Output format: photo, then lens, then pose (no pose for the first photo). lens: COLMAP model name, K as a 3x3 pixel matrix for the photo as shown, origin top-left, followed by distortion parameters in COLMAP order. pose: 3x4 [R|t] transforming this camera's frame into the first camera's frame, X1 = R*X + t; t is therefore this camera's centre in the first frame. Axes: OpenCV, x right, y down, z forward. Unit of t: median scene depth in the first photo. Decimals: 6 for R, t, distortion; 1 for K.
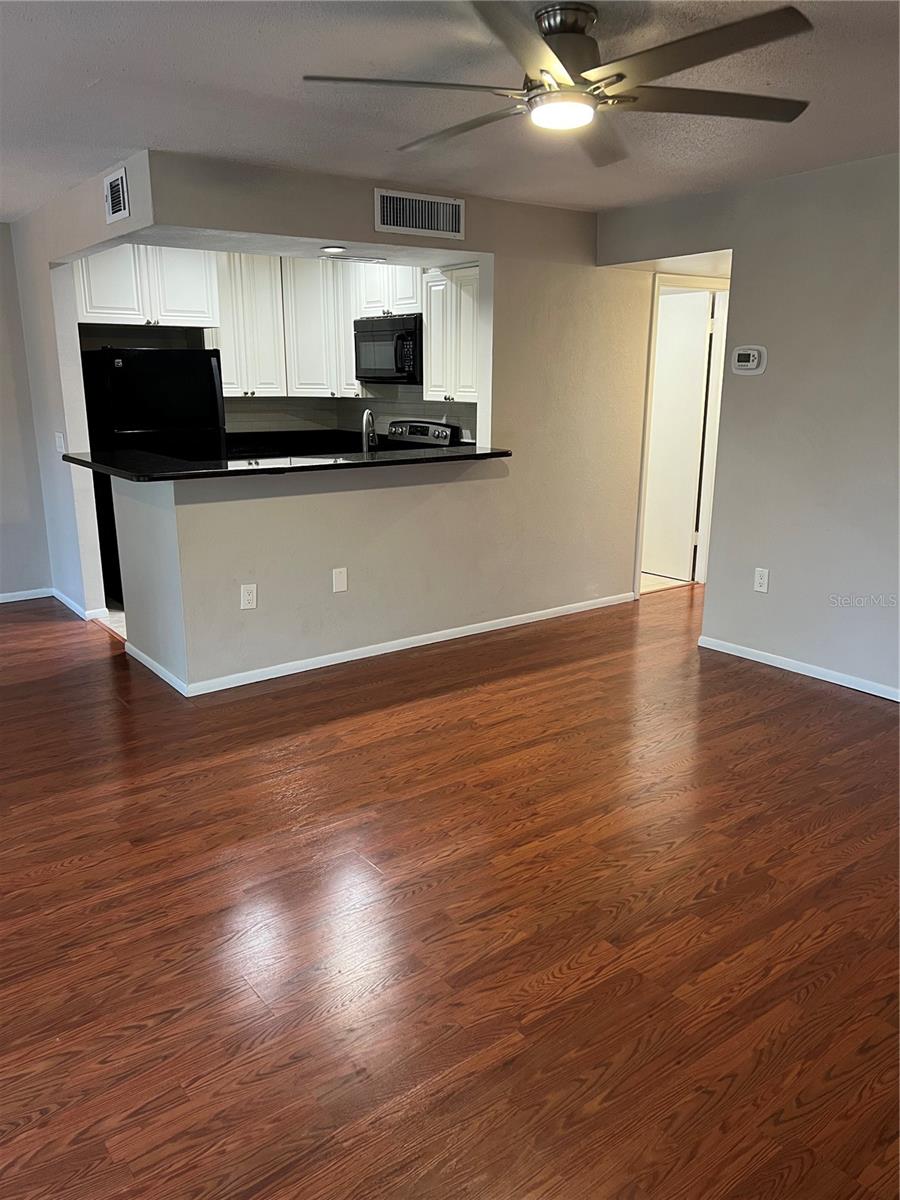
lens RADIAL K [[903.4, 0, 449.2], [0, 903.4, 599.9], [0, 0, 1]] dist [0.071354, -0.067595]
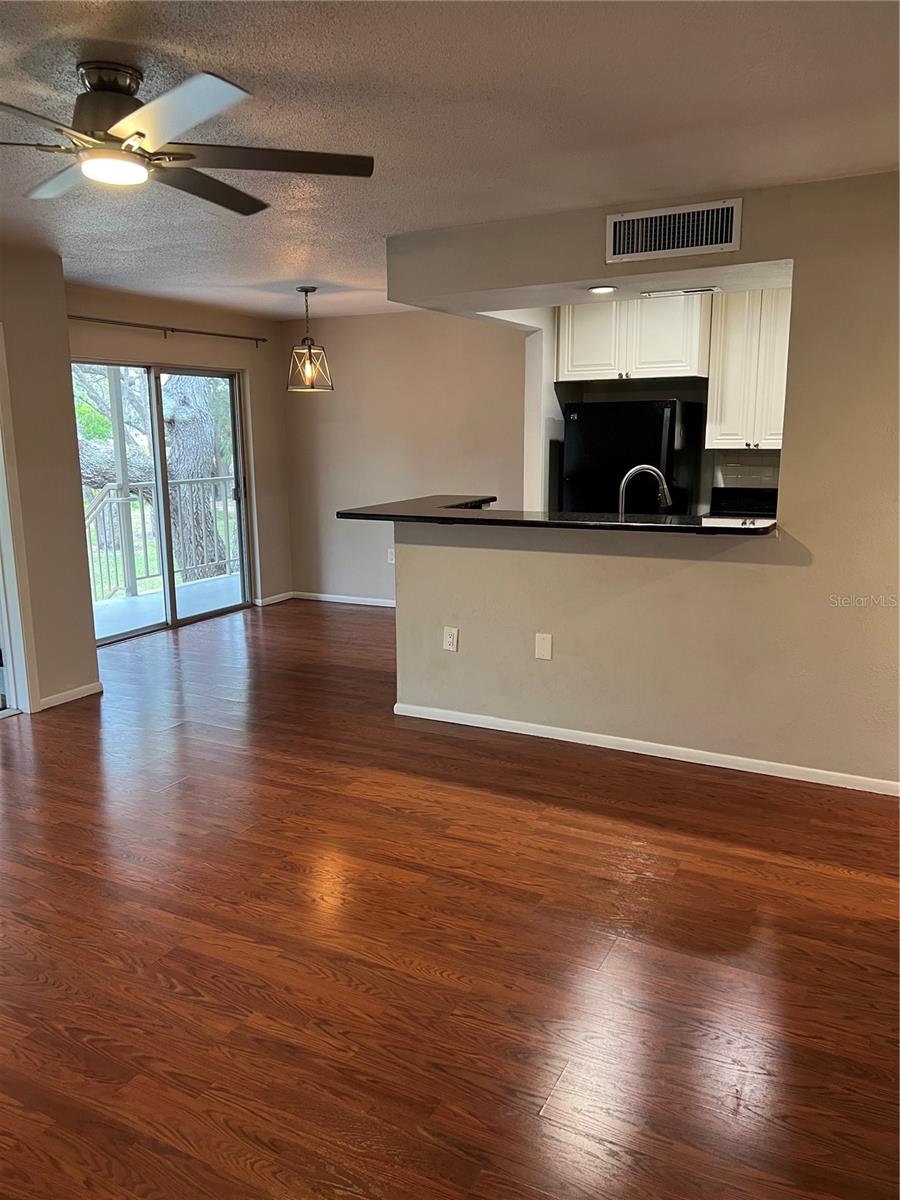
lens RADIAL K [[903.4, 0, 439.5], [0, 903.4, 593.1], [0, 0, 1]] dist [0.071354, -0.067595]
pose [[0.424634, 0.162820, -0.890604, 0.679800], [-0.212444, 0.974150, 0.076802, -0.130485], [0.880087, 0.156591, 0.448248, 0.517029]]
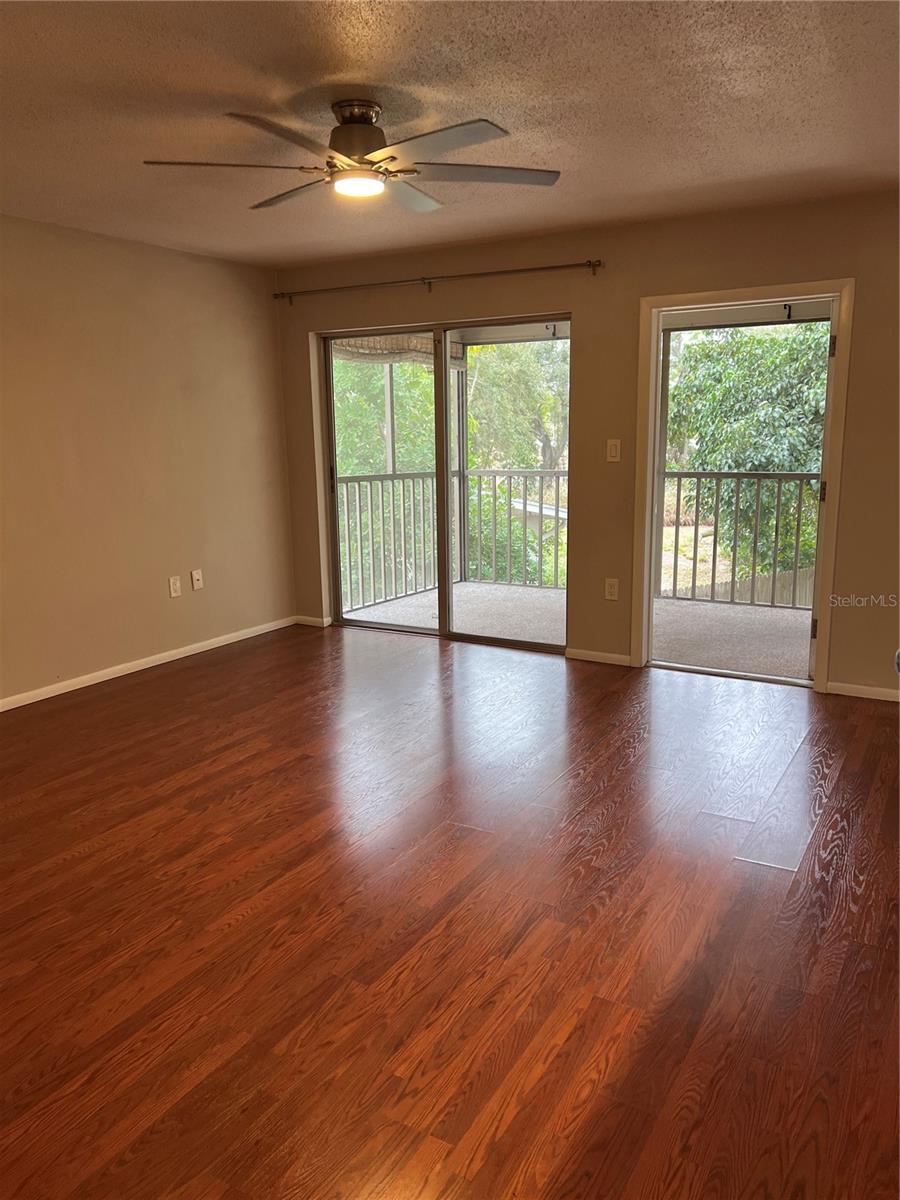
lens RADIAL K [[903.4, 0, 454.0], [0, 903.4, 602.1], [0, 0, 1]] dist [0.071354, -0.067595]
pose [[-0.919713, 0.088589, -0.382465, 0.292012], [-0.083246, 0.908049, 0.410509, -0.296250], [0.383663, 0.409389, -0.827770, 1.274276]]
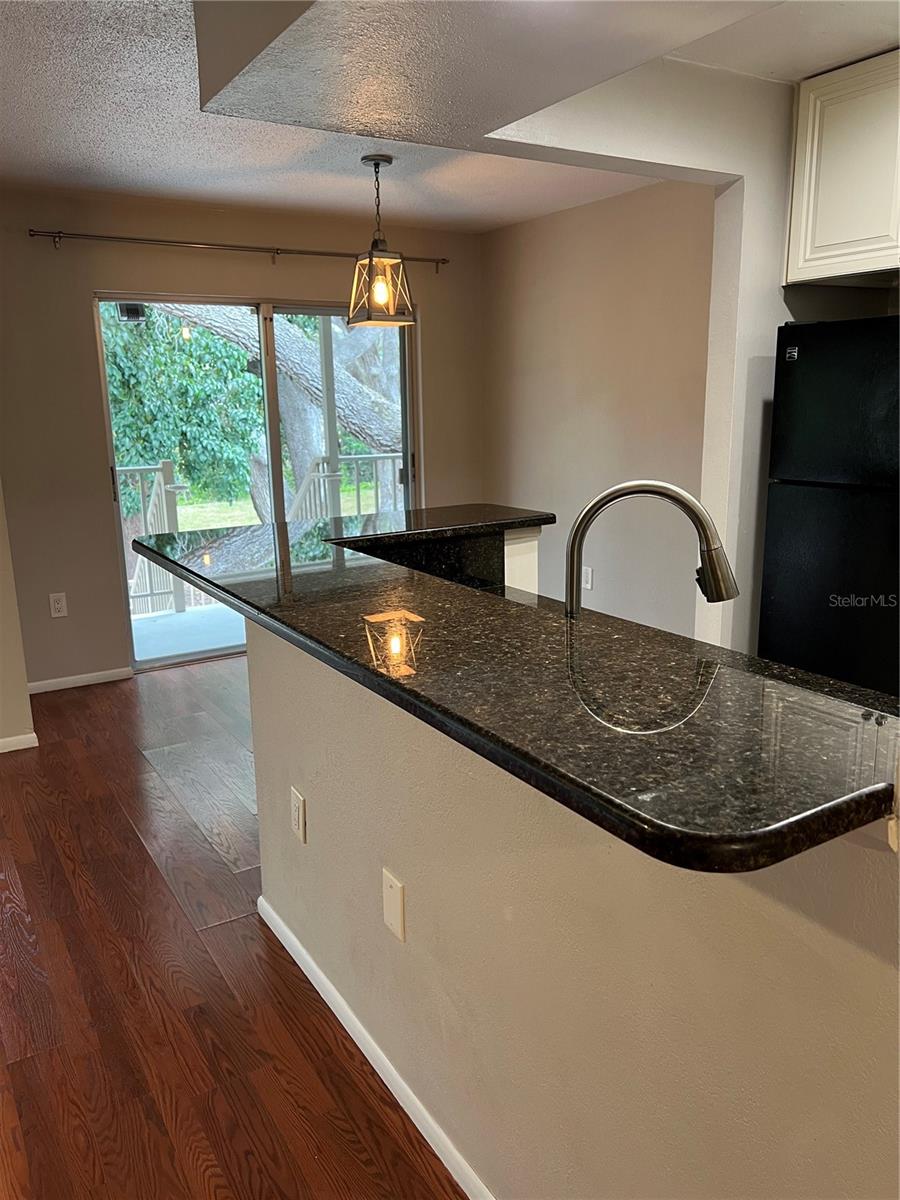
lens RADIAL K [[903.4, 0, 458.0], [0, 903.4, 602.5], [0, 0, 1]] dist [0.071354, -0.067595]
pose [[-0.079040, 0.229037, -0.970203, 0.239982], [-0.223912, 0.944301, 0.241163, -0.255602], [0.971399, 0.236302, -0.023354, 1.062469]]
